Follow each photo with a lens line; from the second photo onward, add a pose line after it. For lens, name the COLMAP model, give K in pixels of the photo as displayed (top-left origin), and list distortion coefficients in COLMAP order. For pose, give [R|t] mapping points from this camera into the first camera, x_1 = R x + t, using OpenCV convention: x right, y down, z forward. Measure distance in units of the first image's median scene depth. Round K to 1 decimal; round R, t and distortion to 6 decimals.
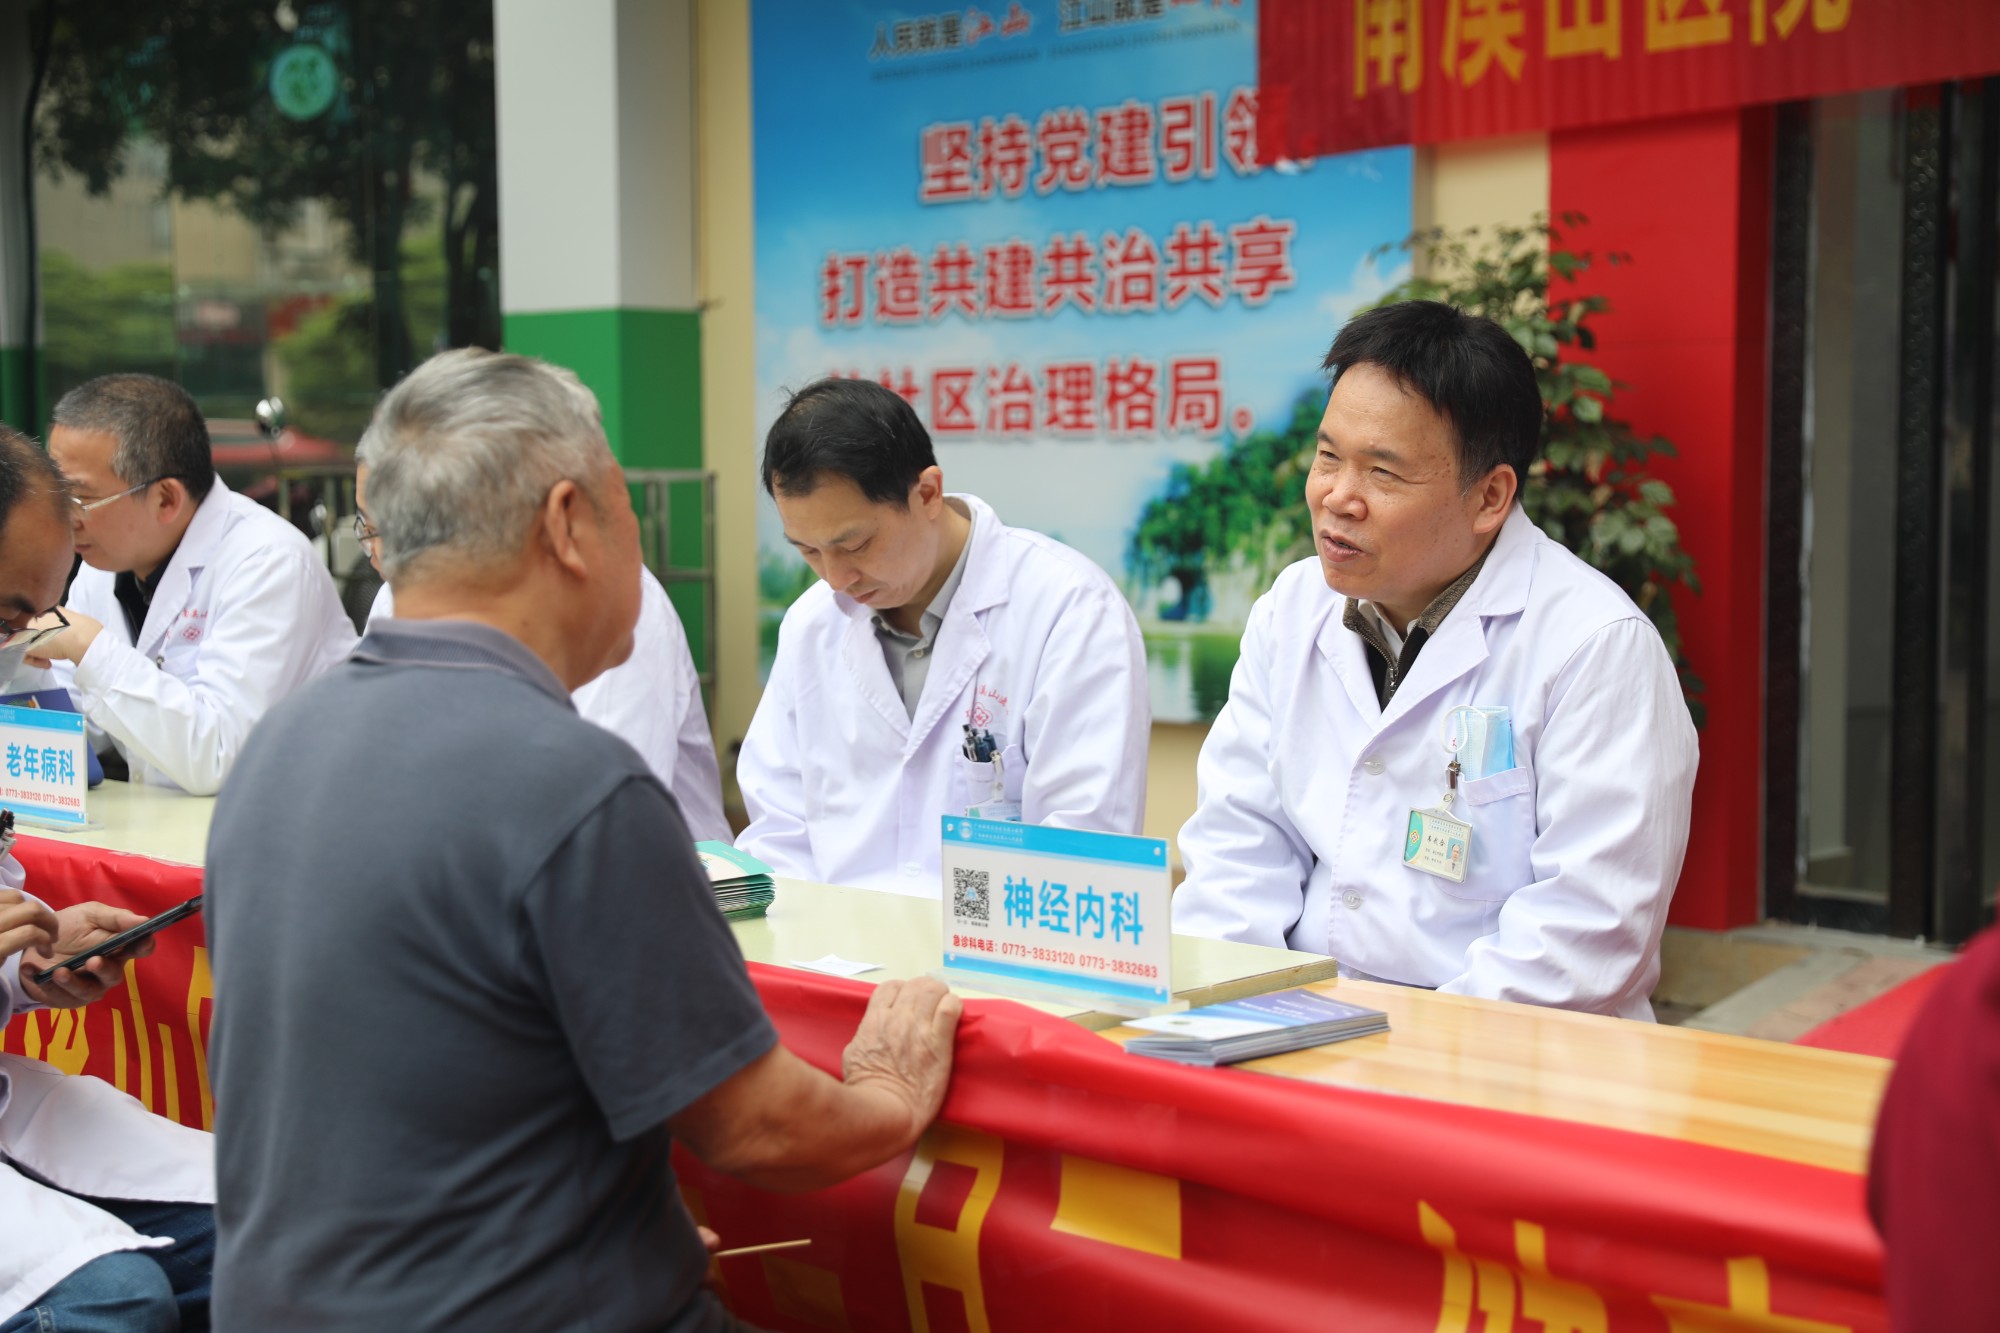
lens RADIAL K [[2974.7, 0, 1047.2], [0, 2974.7, 500.5], [0, 0, 1]] dist [0.162065, 0.000000]
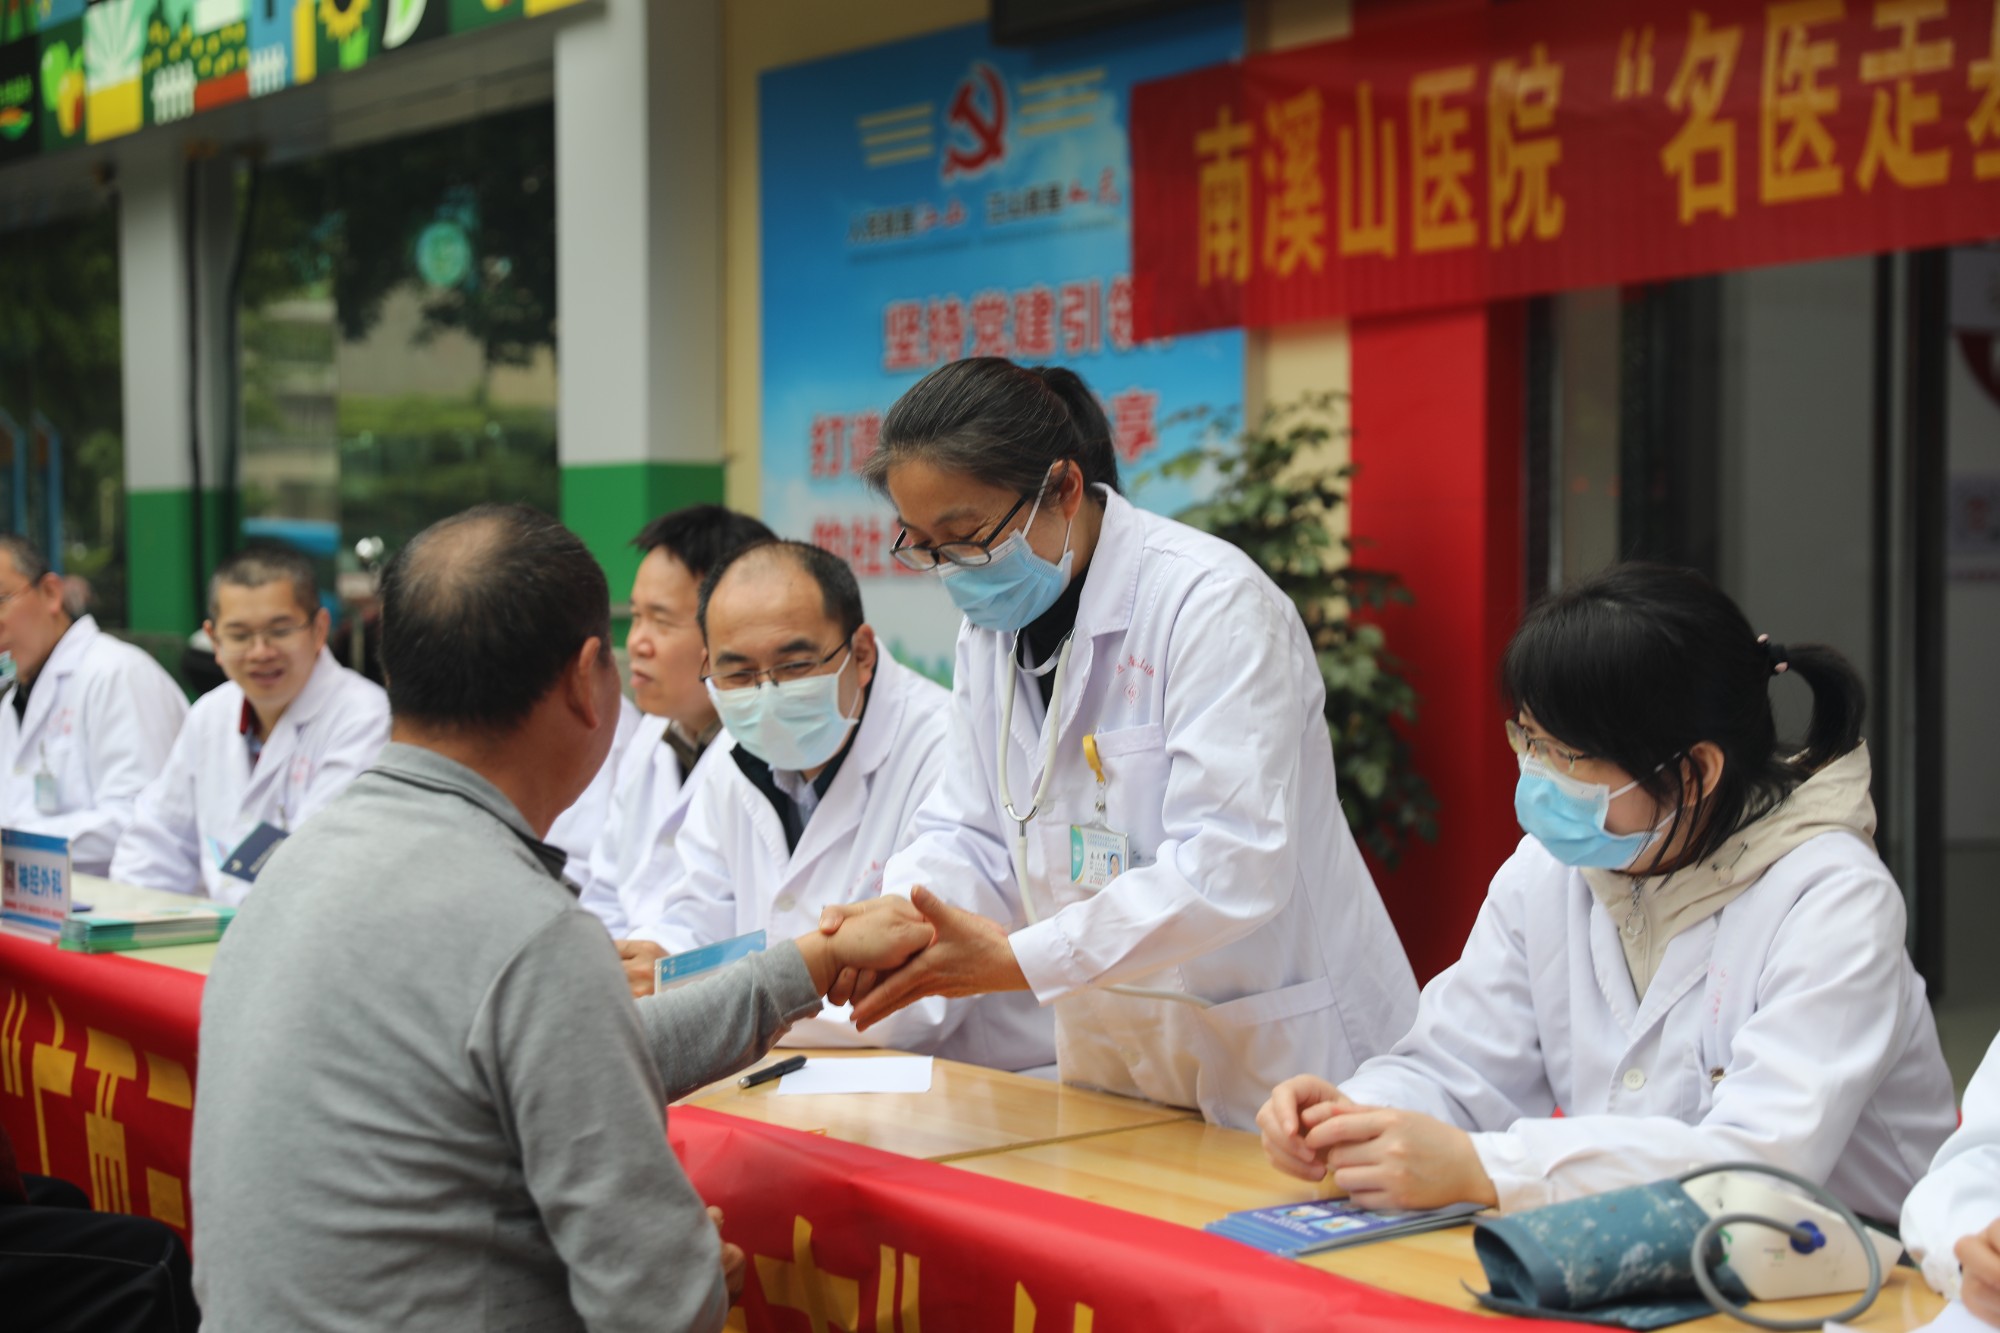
lens RADIAL K [[3069.4, 0, 1053.3], [0, 3069.4, 551.8], [0, 0, 1]] dist [0.154622, 0.000000]
pose [[0.990138, 0.010060, -0.139736, 0.221489], [-0.013556, 0.999618, -0.024093, -0.004402], [0.139441, 0.025750, 0.989896, -0.174733]]
